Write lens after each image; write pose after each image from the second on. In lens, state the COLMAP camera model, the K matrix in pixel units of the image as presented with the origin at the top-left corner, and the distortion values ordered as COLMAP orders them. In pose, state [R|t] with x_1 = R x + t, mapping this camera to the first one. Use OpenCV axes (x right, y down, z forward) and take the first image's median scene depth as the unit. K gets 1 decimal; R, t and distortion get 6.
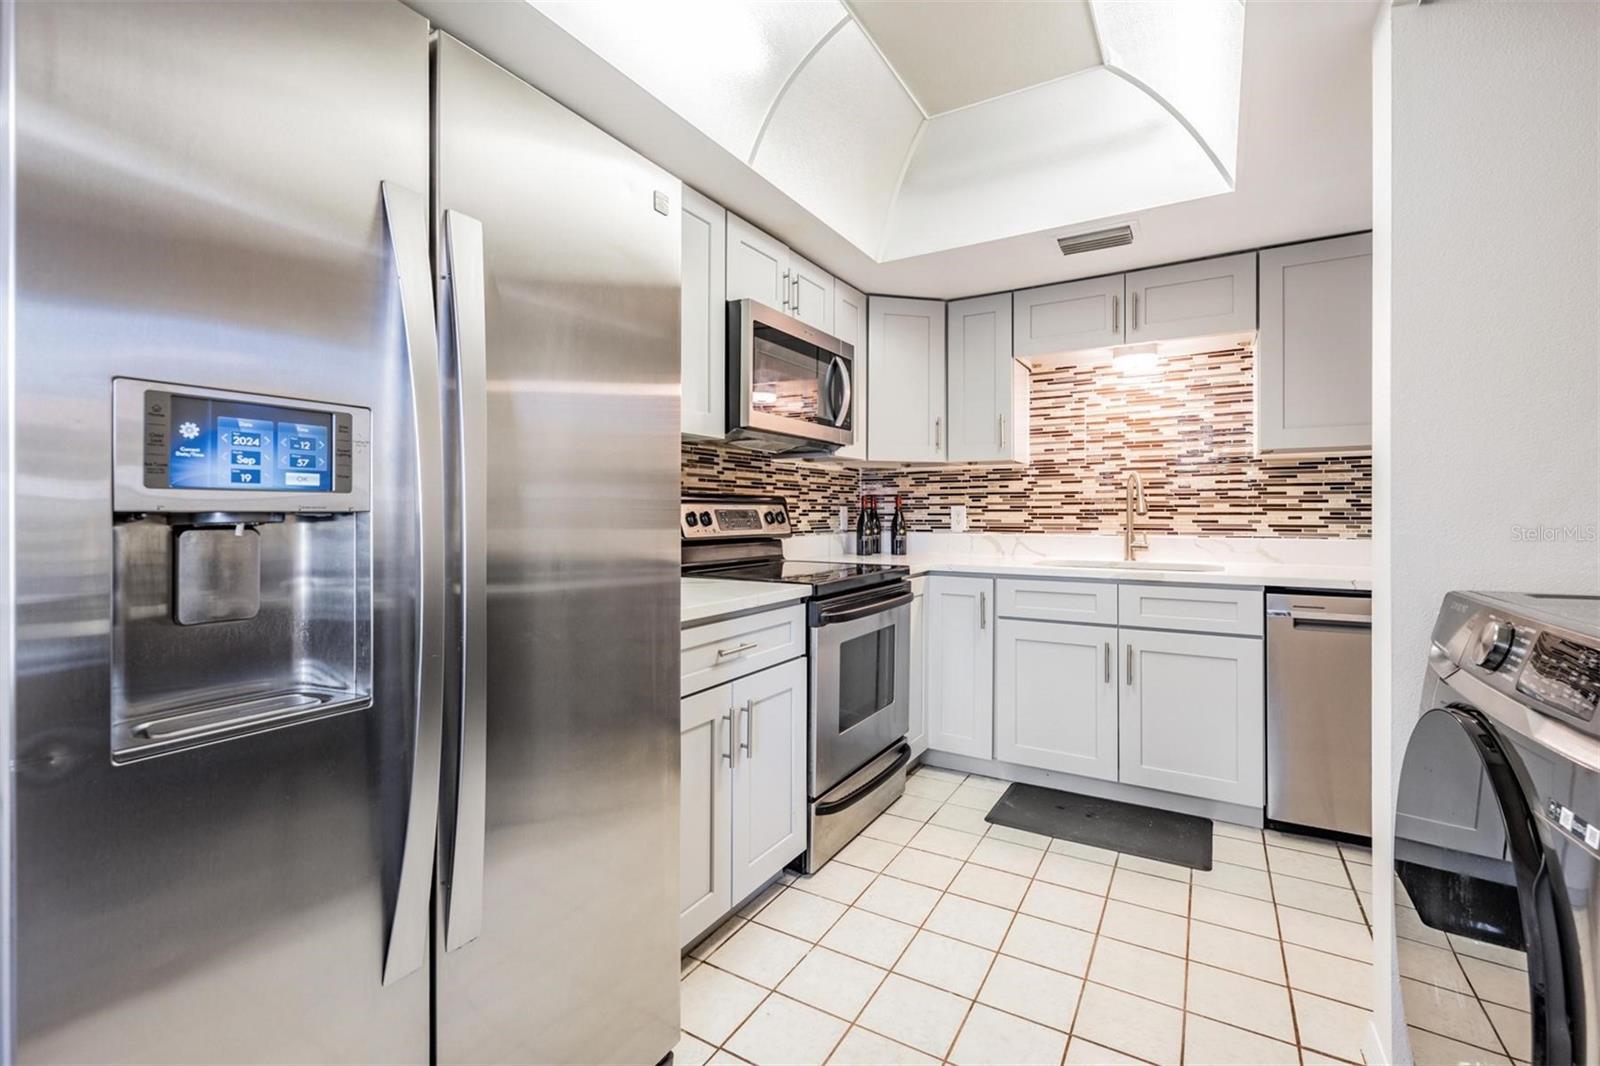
lens RADIAL K [[702.5, 0, 791.7], [0, 702.5, 511.4], [0, 0, 1]] dist [0.000603, -0.000537]
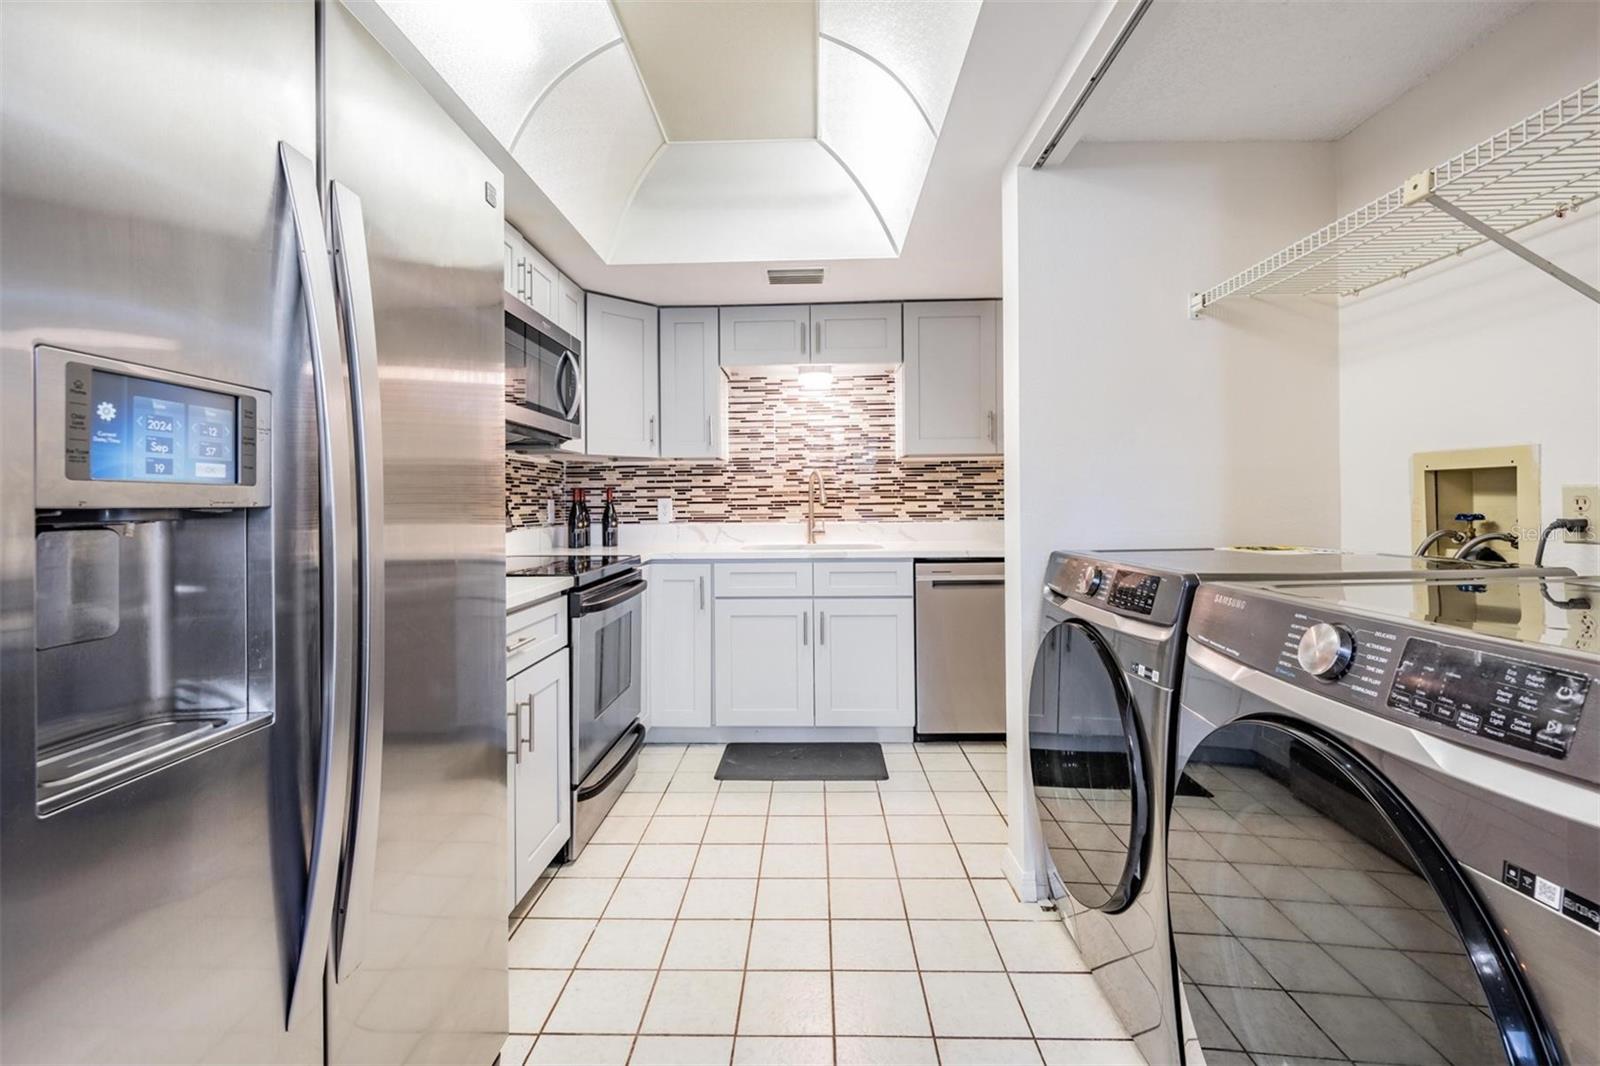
lens RADIAL K [[698.9, 0, 796.2], [0, 698.9, 501.7], [0, 0, 1]] dist [0.000995, -0.000068]
pose [[0.872329, -0.006496, 0.488876, -0.119890], [0.008251, 0.999965, -0.001435, 0.000167], [-0.488849, 0.005286, 0.872352, -0.029355]]
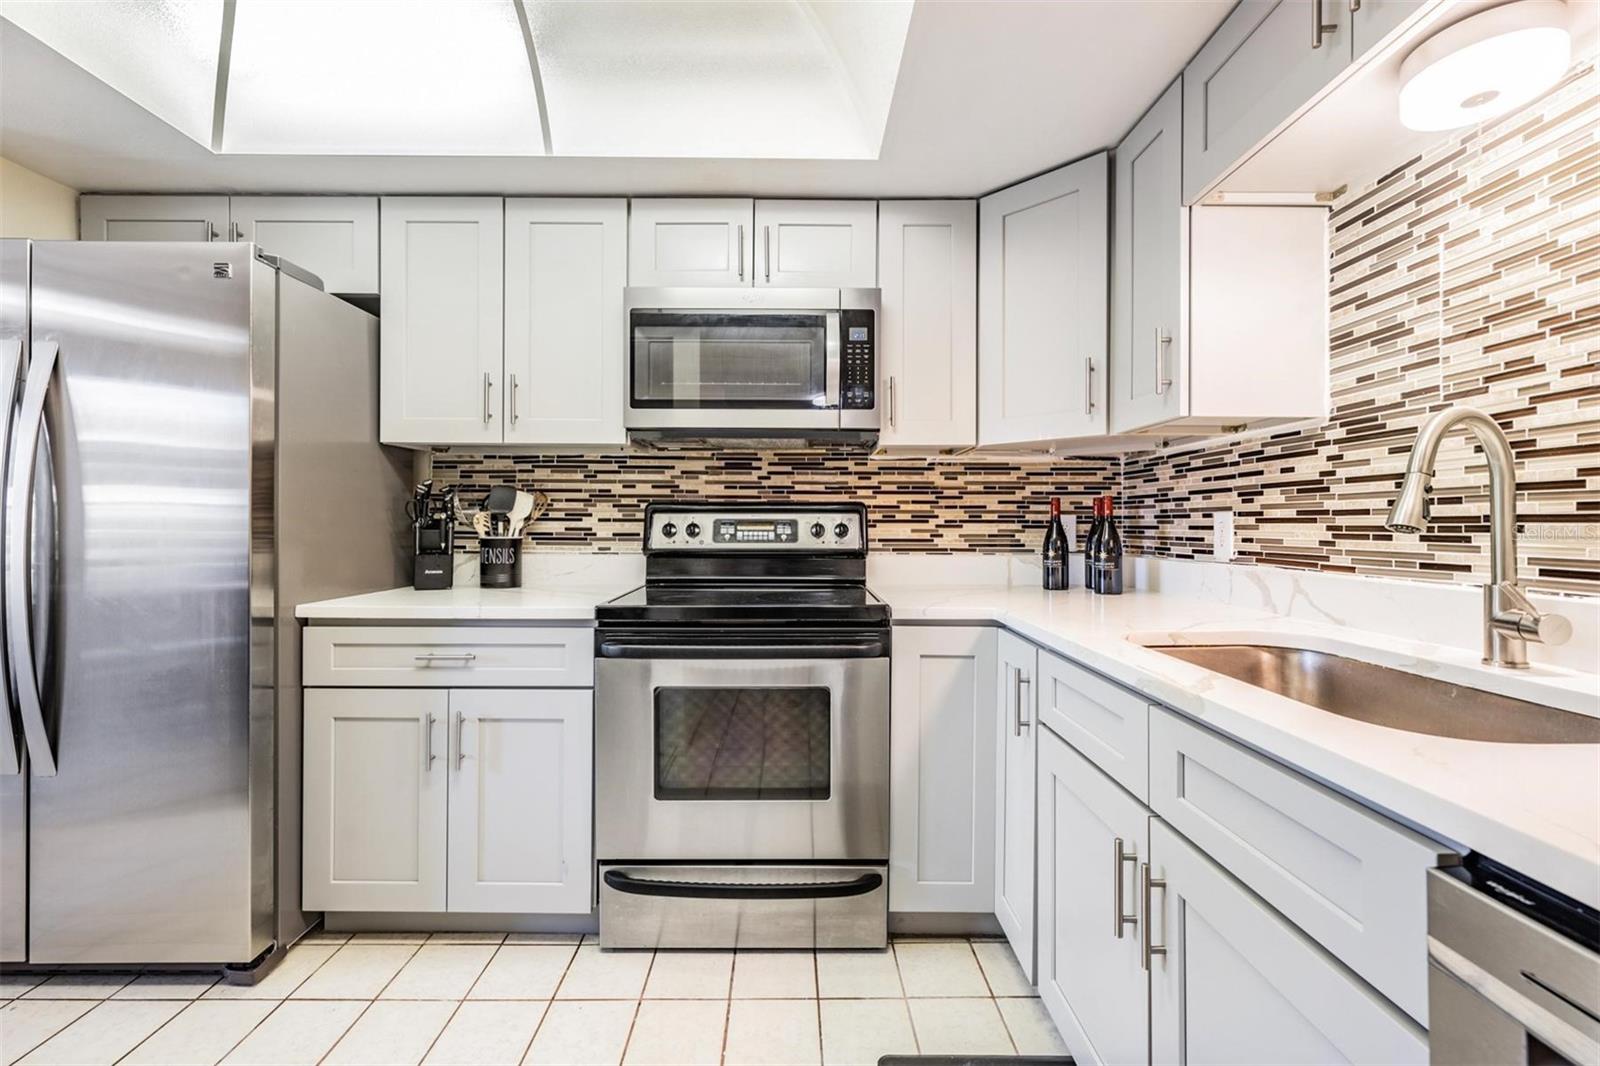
lens RADIAL K [[673.8, 0, 799.2], [0, 673.8, 521.3], [0, 0, 1]] dist [0.000922, 0.000088]
pose [[0.519310, -0.001051, -0.854585, 0.557859], [-0.002305, 0.999994, -0.002631, 0.001566], [0.854583, 0.003336, 0.519304, 0.512203]]
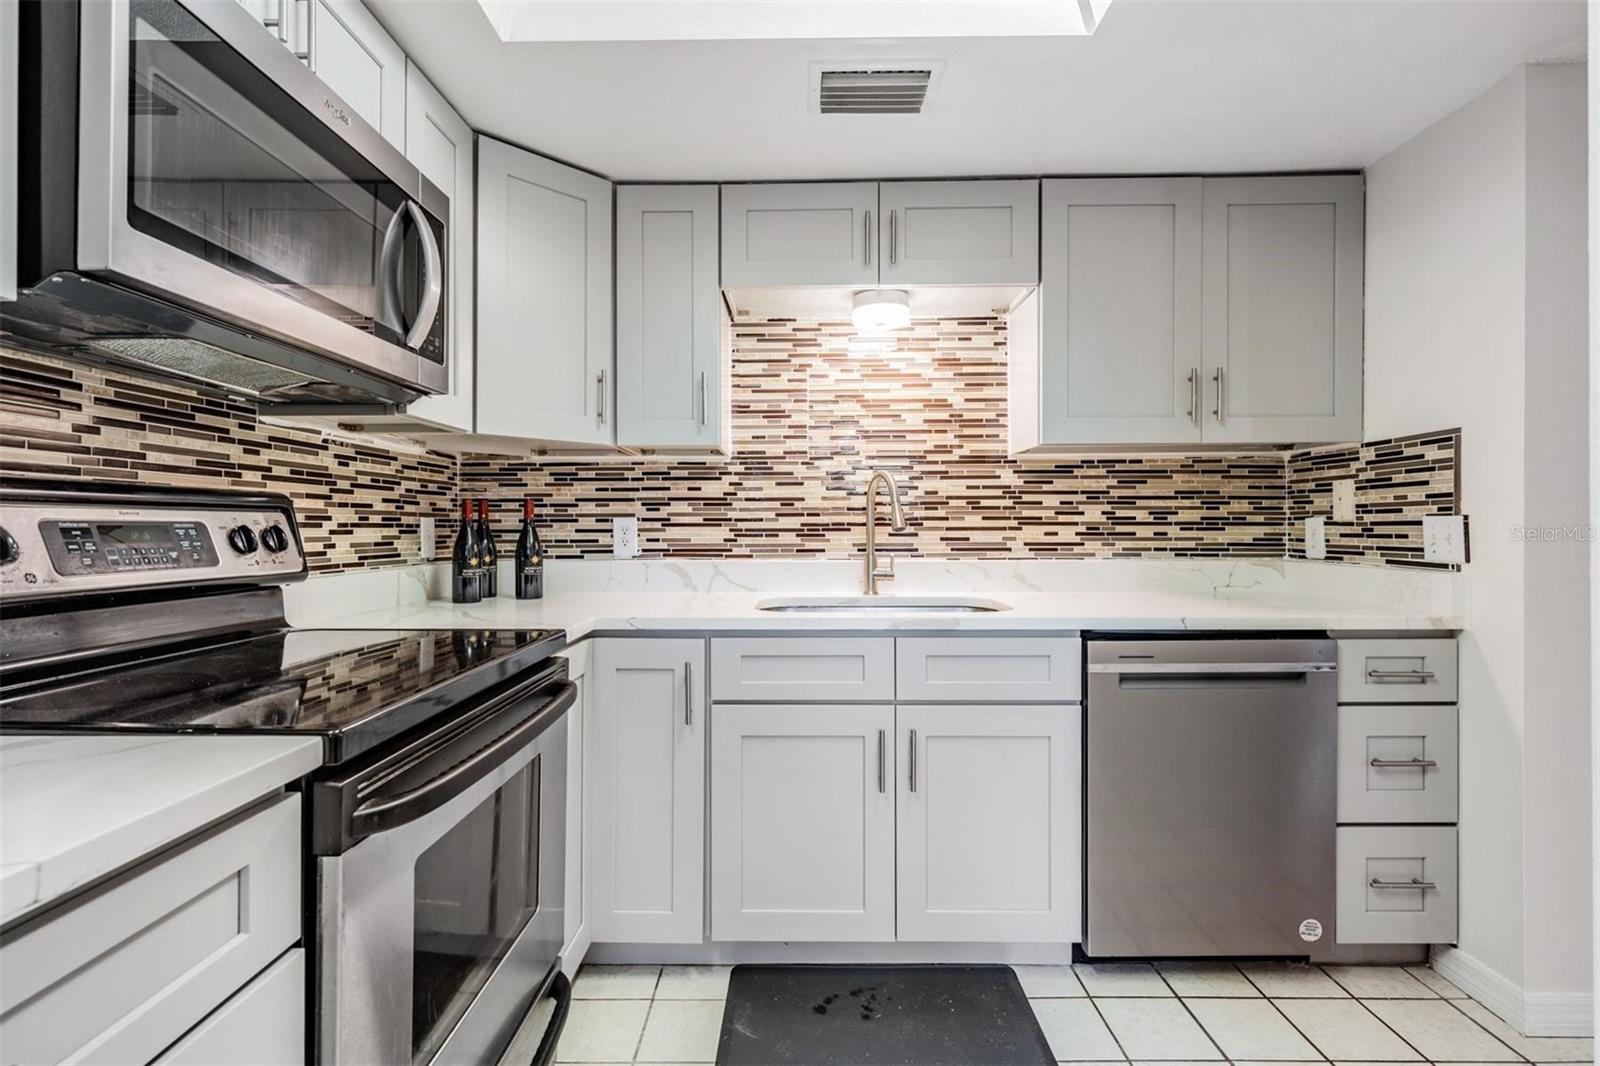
lens RADIAL K [[744.4, 0, 794.0], [0, 744.4, 526.2], [0, 0, 1]] dist [0.002091, -0.000421]
pose [[0.863008, -0.000054, 0.505191, 0.028522], [0.000681, 0.999999, -0.001055, 0.000998], [-0.505191, 0.001254, 0.863007, 0.366069]]
